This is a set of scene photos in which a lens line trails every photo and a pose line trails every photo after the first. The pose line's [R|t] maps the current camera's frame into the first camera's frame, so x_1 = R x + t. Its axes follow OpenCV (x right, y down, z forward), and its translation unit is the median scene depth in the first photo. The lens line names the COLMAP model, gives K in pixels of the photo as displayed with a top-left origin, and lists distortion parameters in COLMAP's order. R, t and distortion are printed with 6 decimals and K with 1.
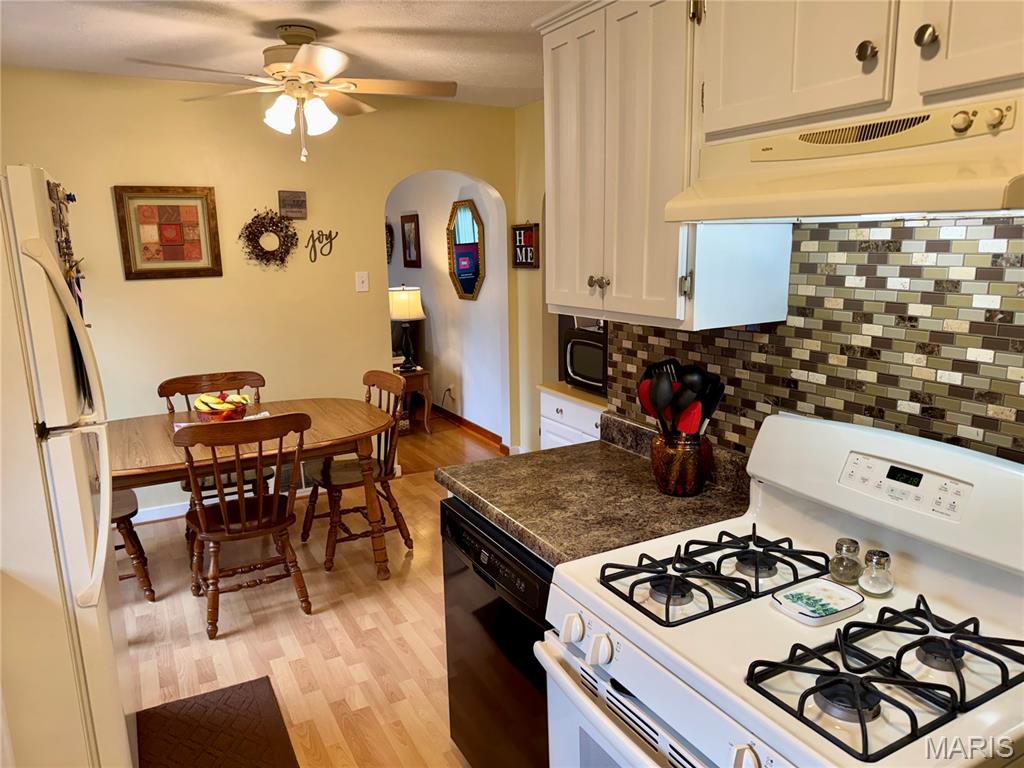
lens RADIAL K [[717.2, 0, 514.5], [0, 717.2, 381.4], [0, 0, 1]] dist [0.005671, -0.002423]
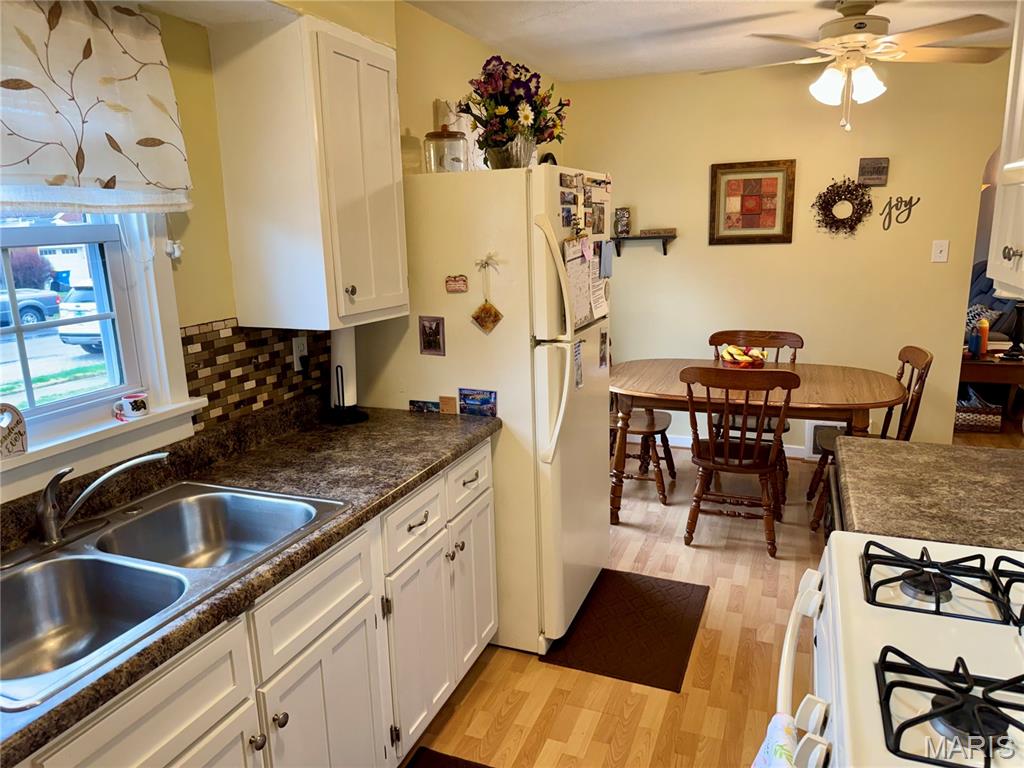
lens RADIAL K [[717.2, 0, 514.5], [0, 717.2, 381.4], [0, 0, 1]] dist [0.005671, -0.002423]
pose [[0.636873, 0.166204, -0.752840, 0.220010], [-0.132289, 0.985562, 0.105671, -0.001011], [0.759534, 0.032293, 0.649665, -0.009509]]
